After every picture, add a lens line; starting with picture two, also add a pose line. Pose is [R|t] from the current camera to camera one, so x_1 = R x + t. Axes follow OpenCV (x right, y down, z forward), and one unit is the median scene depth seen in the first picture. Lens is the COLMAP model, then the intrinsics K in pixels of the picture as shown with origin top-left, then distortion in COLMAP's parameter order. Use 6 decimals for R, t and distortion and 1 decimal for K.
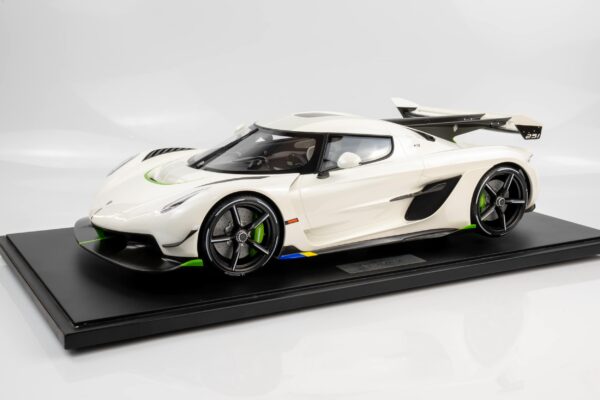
lens RADIAL K [[715.2, 0, 300.0], [0, 715.2, 200.0], [0, 0, 1]] dist [-0.013337, -0.005141]
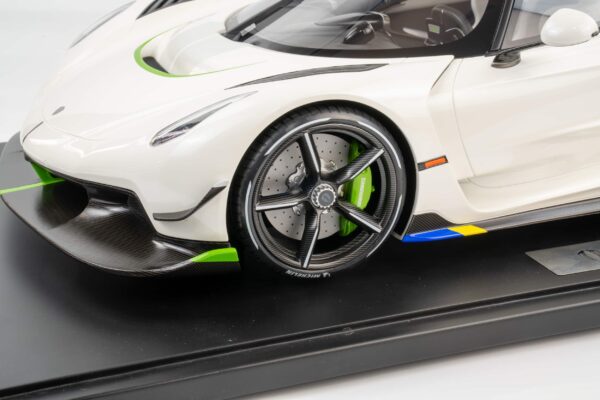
lens RADIAL K [[1093.0, 0, 300.0], [0, 1093.0, 200.0], [0, 0, 1]] dist [0.217092, 0.059604]
pose [[0.989860, 0.030115, -0.138818, 0.002902], [-0.010219, 0.989834, 0.141862, -0.047188], [0.141679, -0.139005, 0.980104, 0.290566]]
